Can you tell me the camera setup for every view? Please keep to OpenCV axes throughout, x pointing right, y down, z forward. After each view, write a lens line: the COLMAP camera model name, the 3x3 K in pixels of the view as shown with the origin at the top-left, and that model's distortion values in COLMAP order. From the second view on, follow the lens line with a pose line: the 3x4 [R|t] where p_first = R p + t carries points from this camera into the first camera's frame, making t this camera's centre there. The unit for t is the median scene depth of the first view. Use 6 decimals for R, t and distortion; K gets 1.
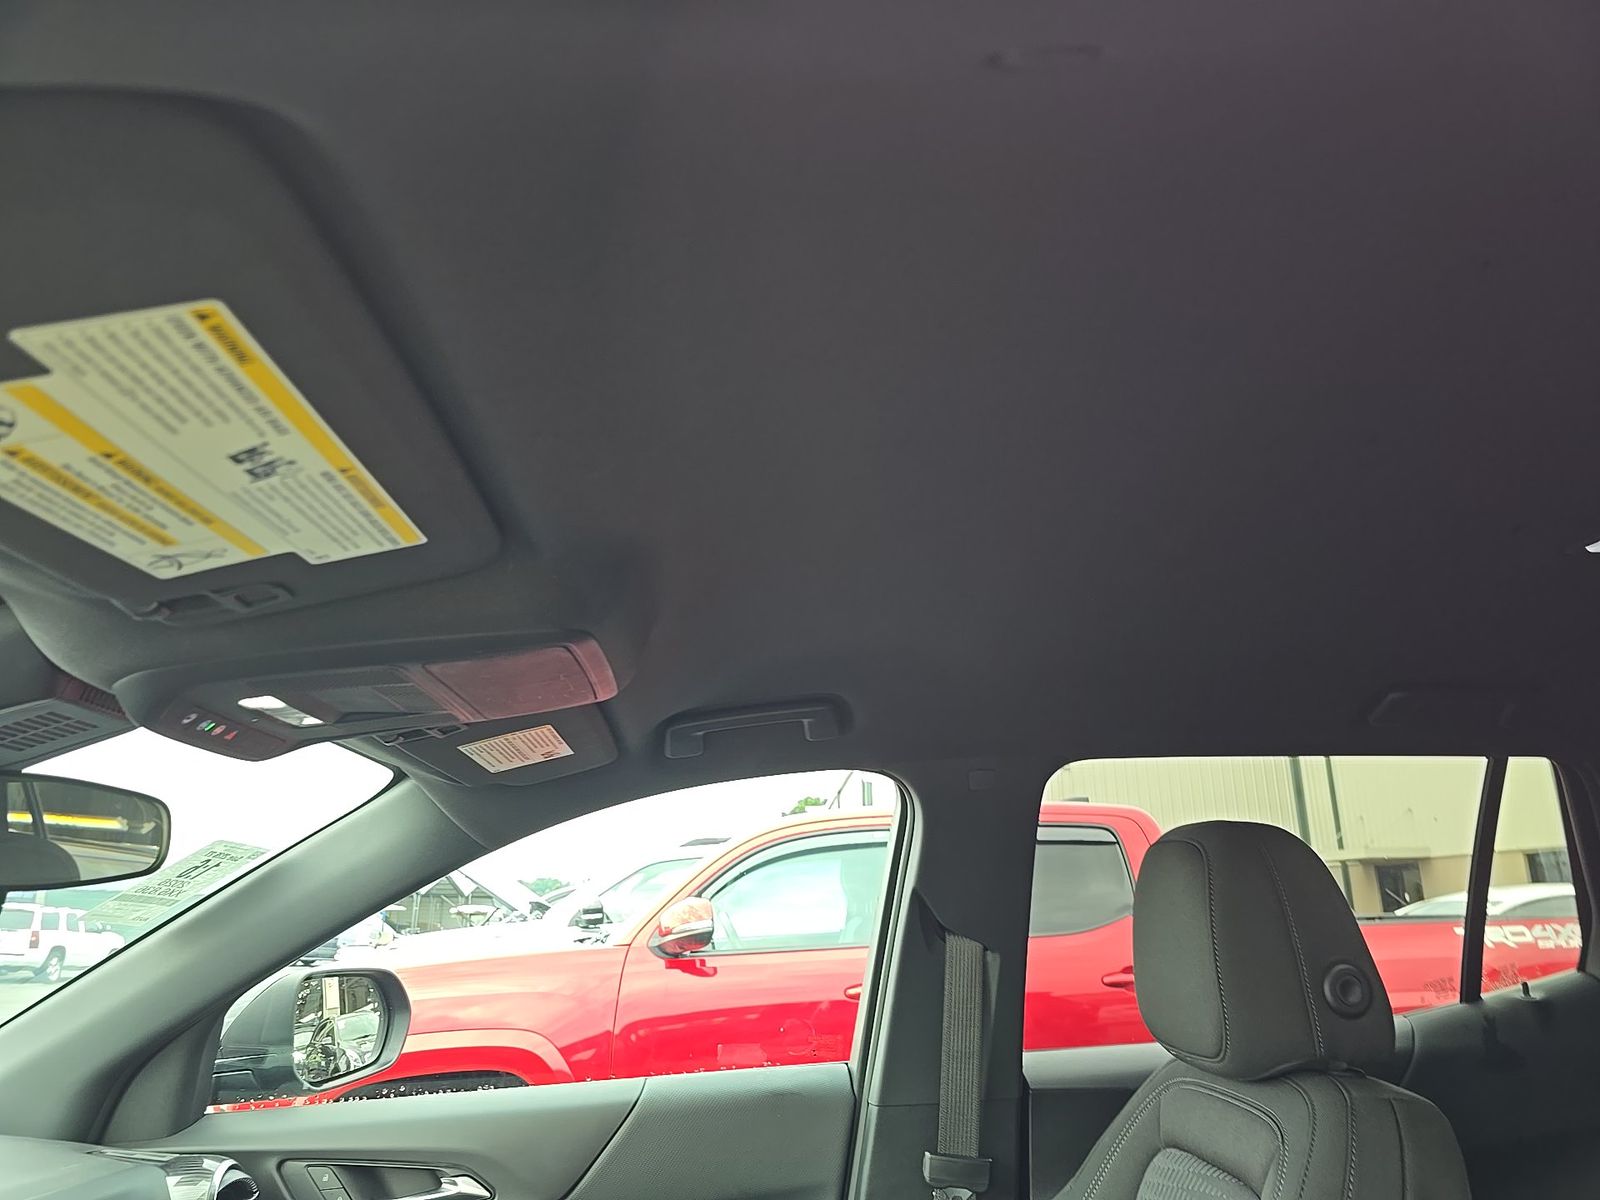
lens RADIAL K [[1084.5, 0, 800.0], [0, 1084.5, 600.0], [0, 0, 1]] dist [0.048793, -0.059459]
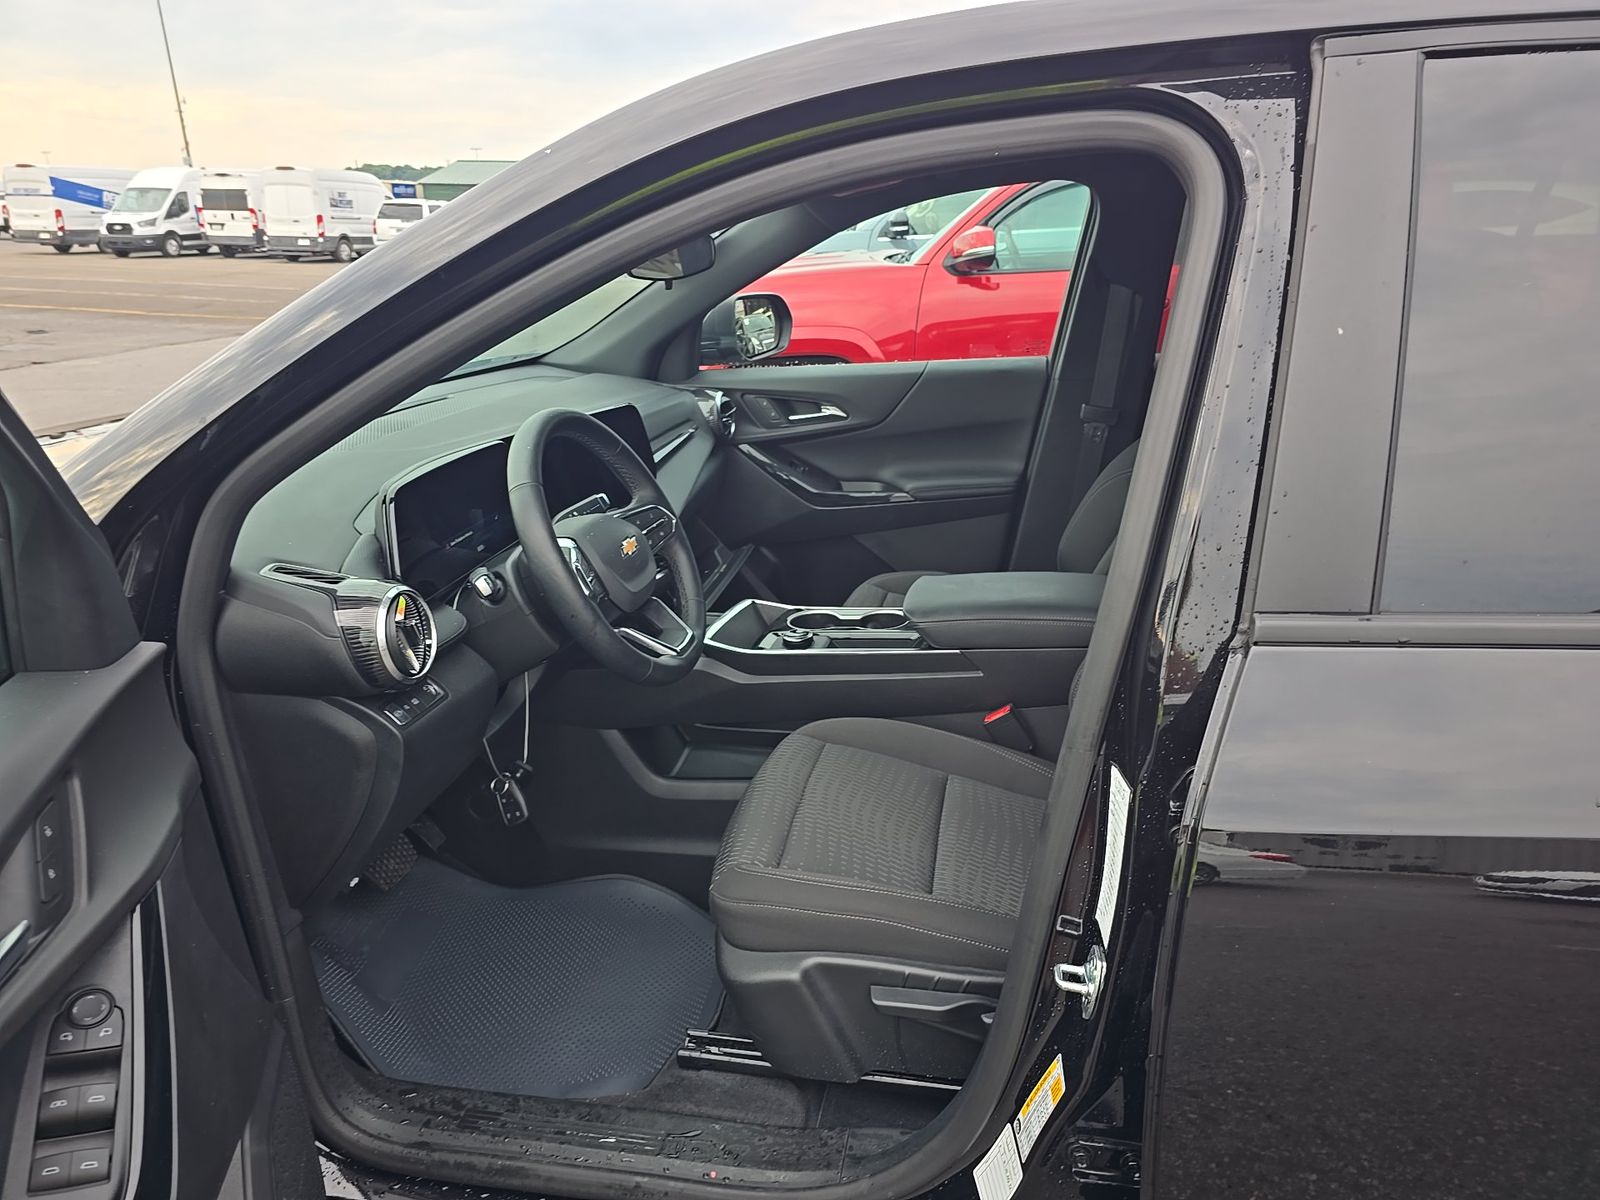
lens RADIAL K [[1084.5, 0, 800.0], [0, 1084.5, 600.0], [0, 0, 1]] dist [0.048793, -0.059459]
pose [[0.964494, 0.089429, -0.248503, 0.071087], [0.072223, 0.815750, 0.573877, -0.149060], [0.254038, -0.571449, 0.780328, -0.355157]]
